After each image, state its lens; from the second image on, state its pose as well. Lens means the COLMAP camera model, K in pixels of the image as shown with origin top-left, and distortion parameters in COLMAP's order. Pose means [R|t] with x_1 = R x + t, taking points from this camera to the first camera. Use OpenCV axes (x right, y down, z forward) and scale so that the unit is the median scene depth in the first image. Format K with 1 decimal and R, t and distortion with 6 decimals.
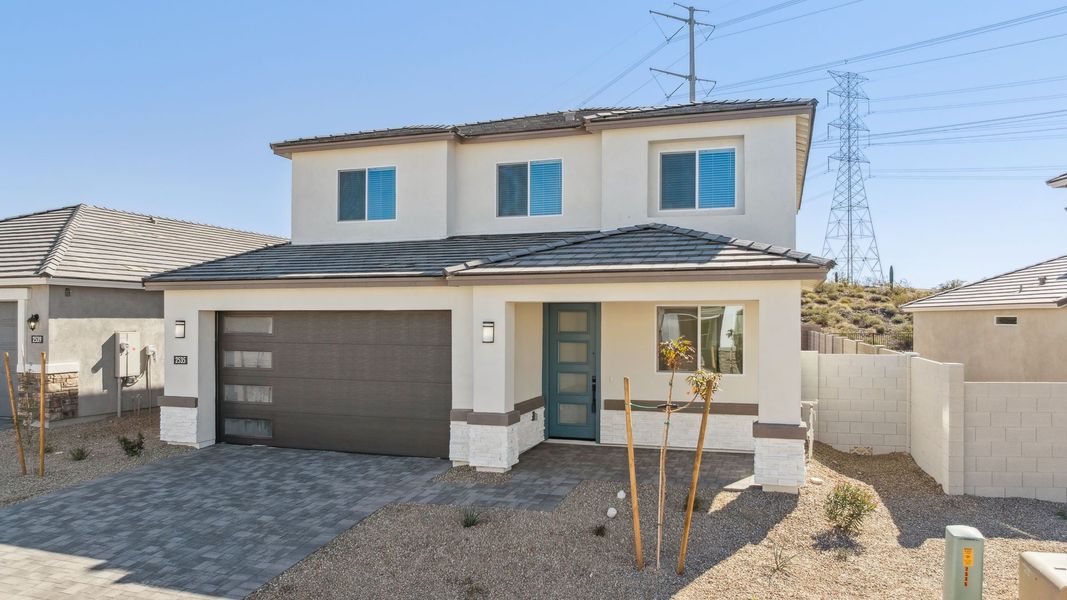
lens RADIAL K [[761.2, 0, 585.5], [0, 761.2, 301.7], [0, 0, 1]] dist [-0.039526, 0.001237]
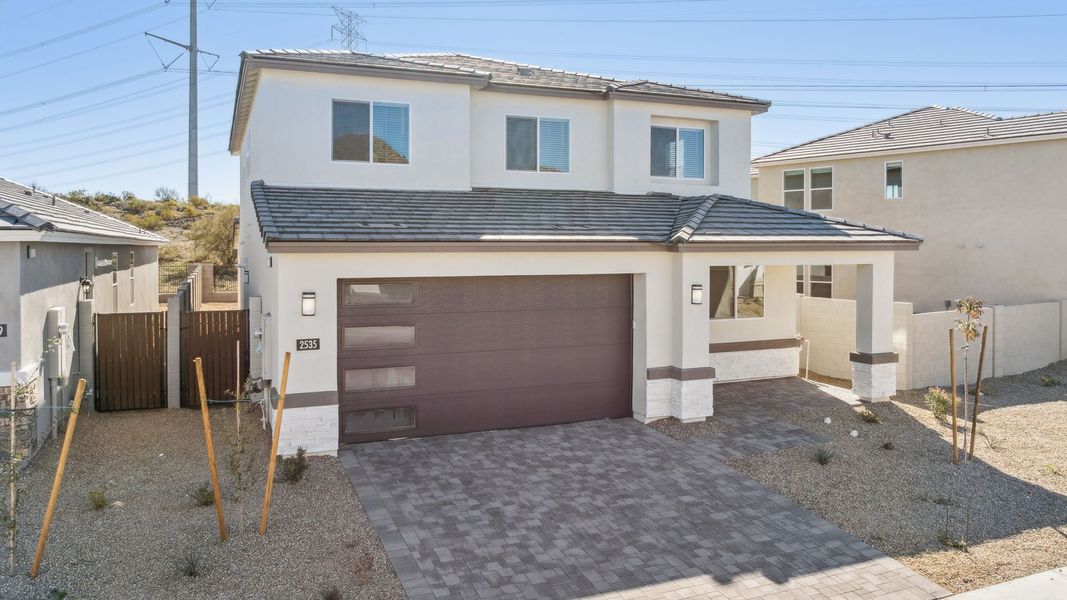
lens RADIAL K [[706.1, 0, 664.1], [0, 706.1, 256.5], [0, 0, 1]] dist [-0.031459, 0.001396]
pose [[0.754500, -0.004039, 0.656288, -0.737084], [-0.015659, 0.999586, 0.024153, -0.033726], [-0.656113, -0.028500, 0.754124, 0.241387]]
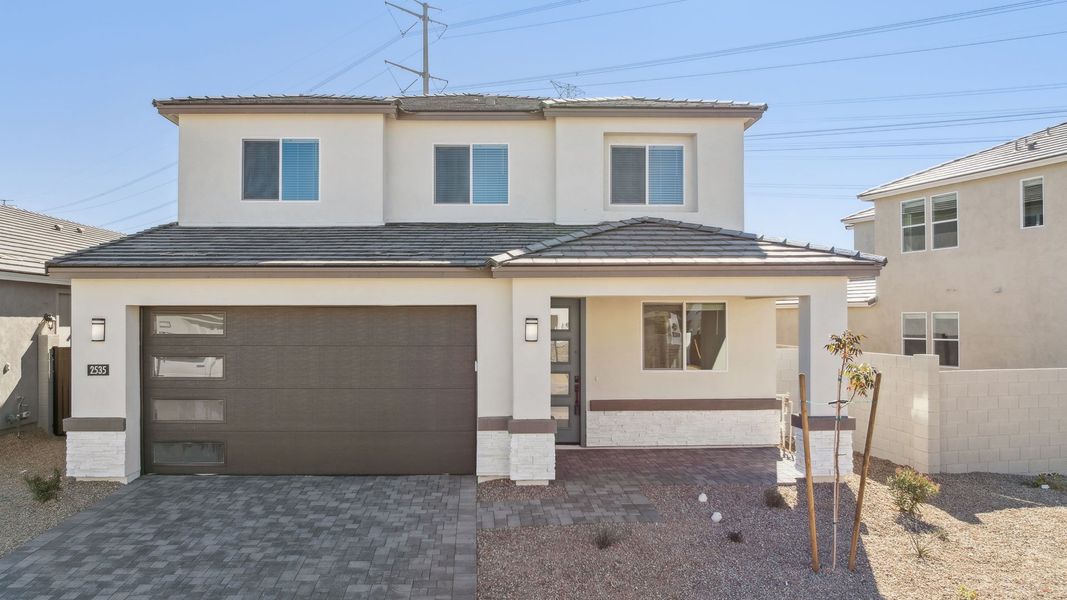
lens RADIAL K [[761.2, 0, 585.5], [0, 761.2, 301.7], [0, 0, 1]] dist [-0.039526, 0.001237]
pose [[0.942194, 0.003844, 0.335047, -0.329658], [-0.004190, 0.999991, 0.000309, 0.005591], [-0.335043, -0.001695, 0.942201, 0.117743]]
